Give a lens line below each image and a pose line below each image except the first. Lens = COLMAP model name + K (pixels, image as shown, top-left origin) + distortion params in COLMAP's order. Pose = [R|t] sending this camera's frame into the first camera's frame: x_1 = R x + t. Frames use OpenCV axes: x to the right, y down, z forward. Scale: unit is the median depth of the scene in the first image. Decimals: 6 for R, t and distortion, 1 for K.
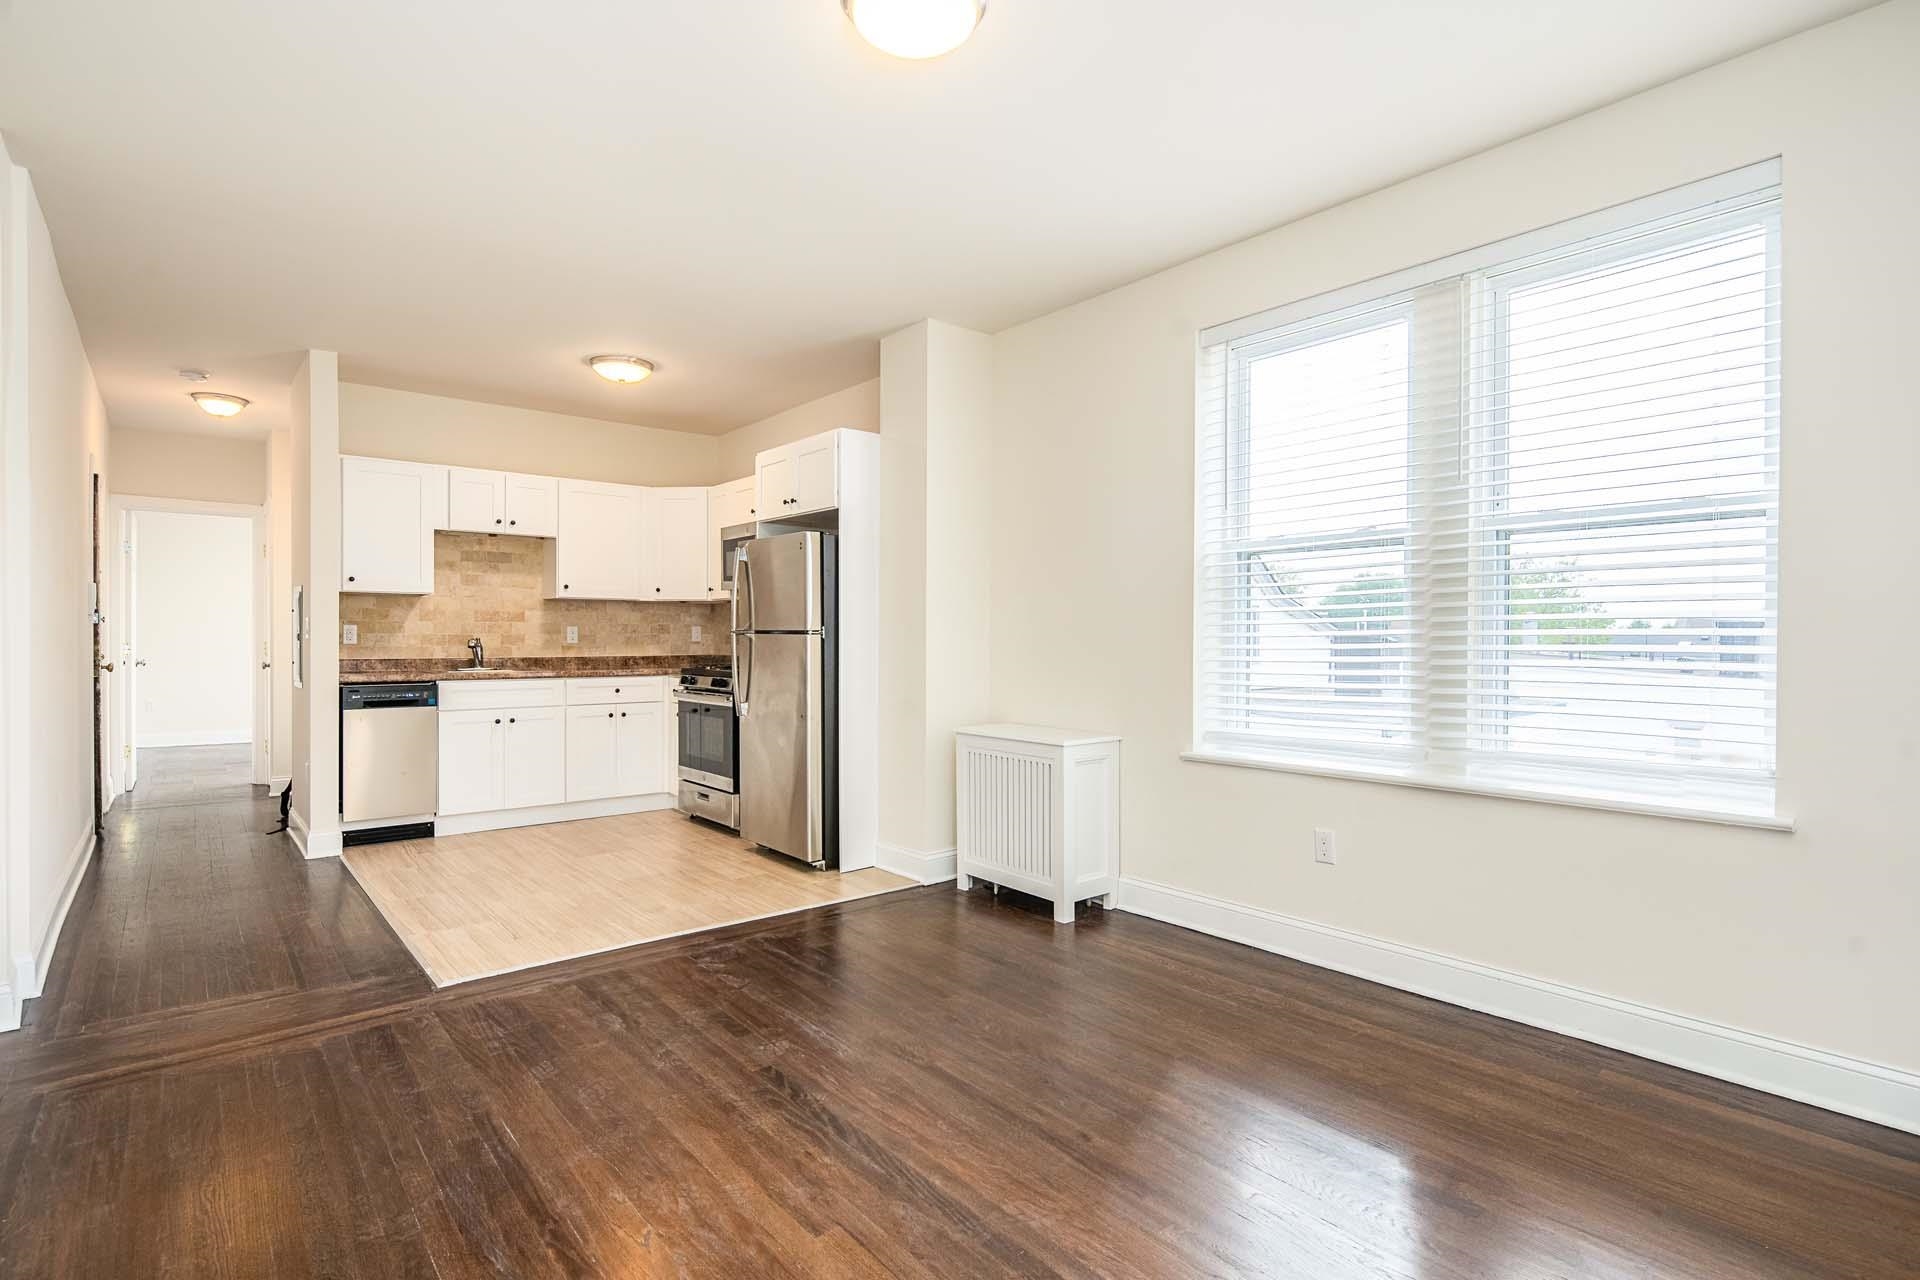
lens RADIAL K [[982.8, 0, 960.0], [0, 982.8, 640.0], [0, 0, 1]] dist [-0.003345, -0.000807]
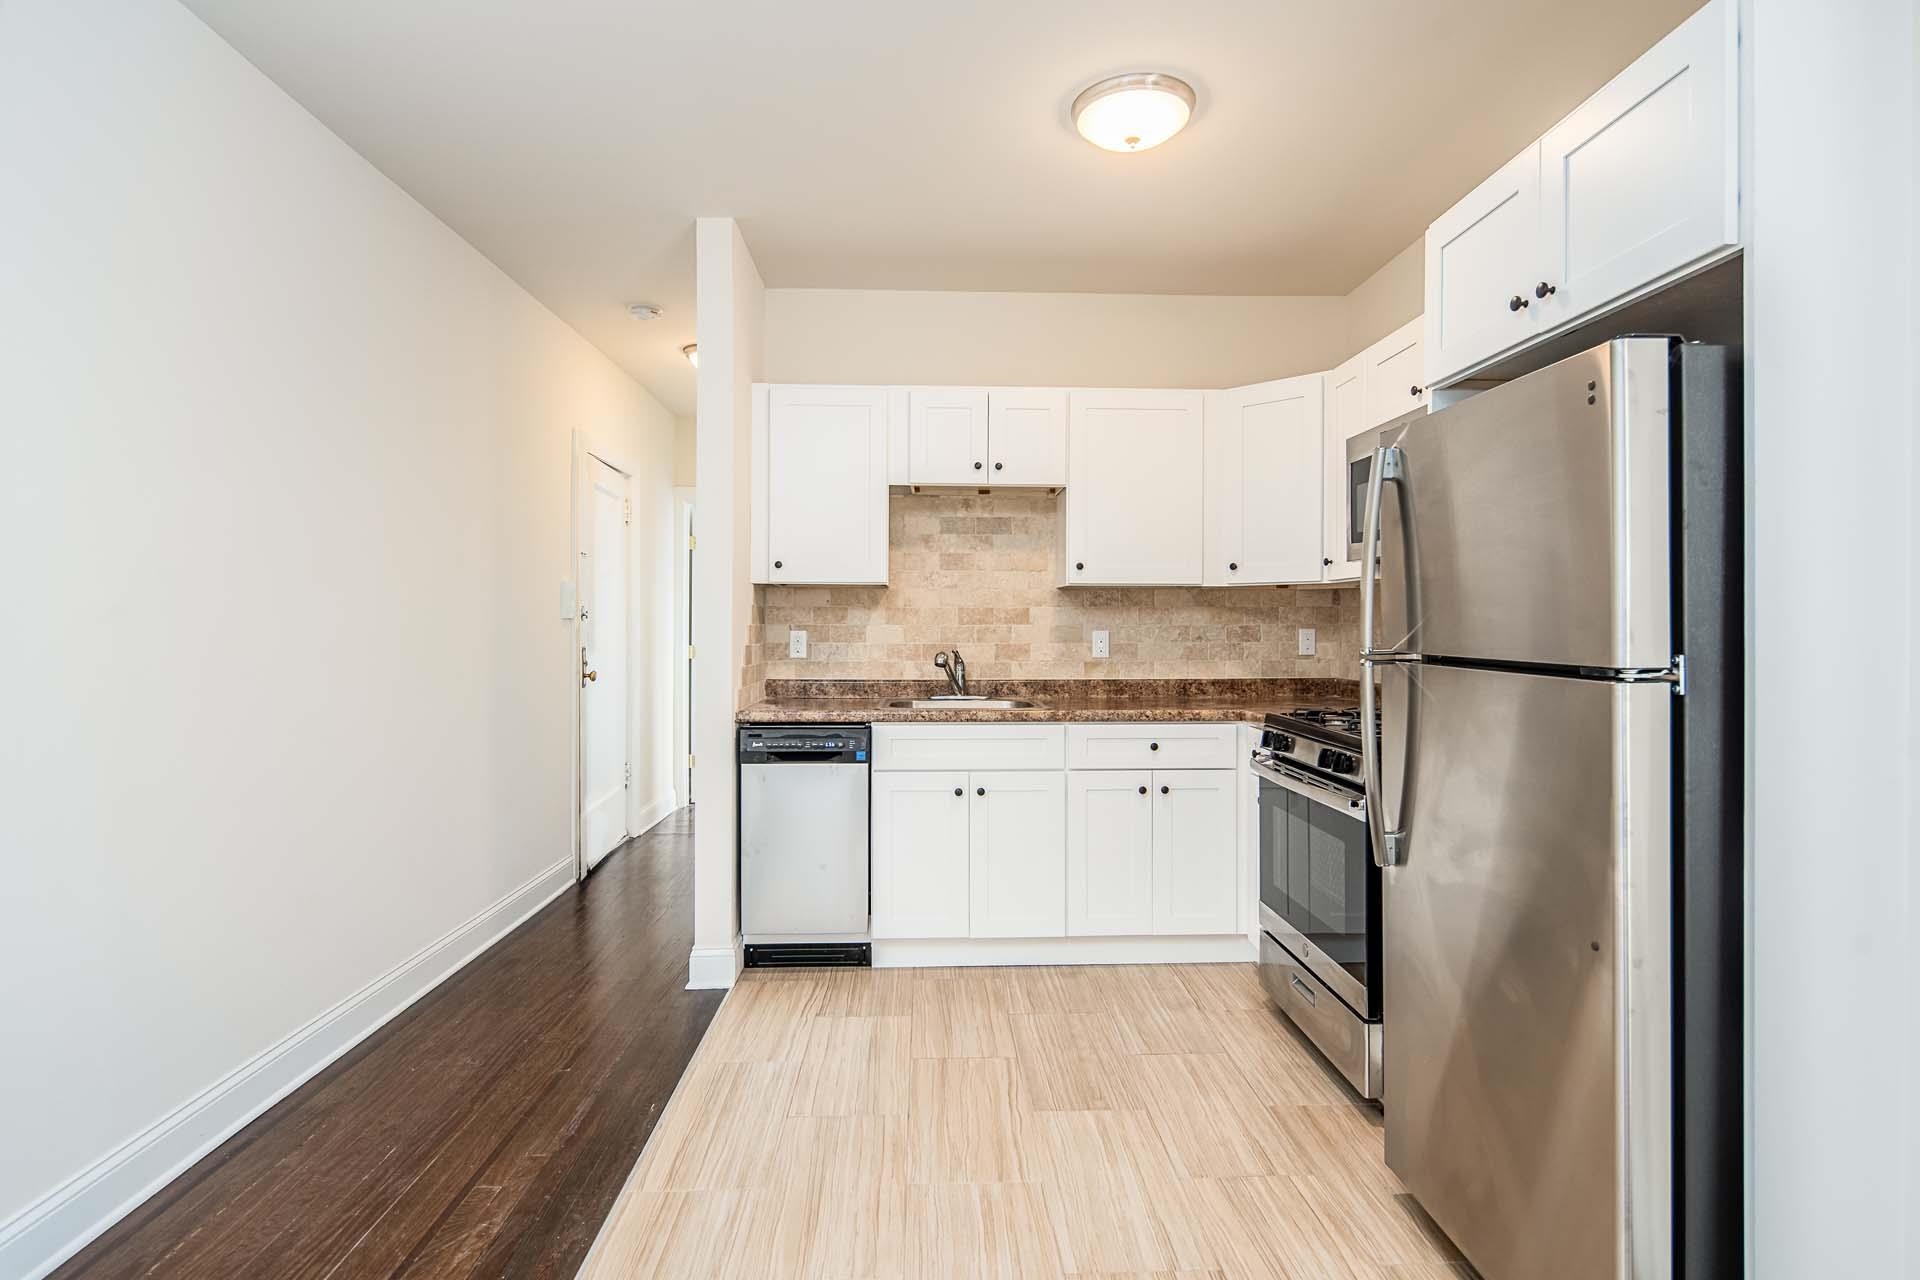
lens RADIAL K [[982.8, 0, 960.0], [0, 982.8, 640.0], [0, 0, 1]] dist [-0.003345, -0.000807]
pose [[0.806141, 0.006911, -0.591684, -0.106525], [0.000742, 0.999919, 0.012689, -0.017201], [0.591724, -0.010668, 0.806070, 0.485186]]
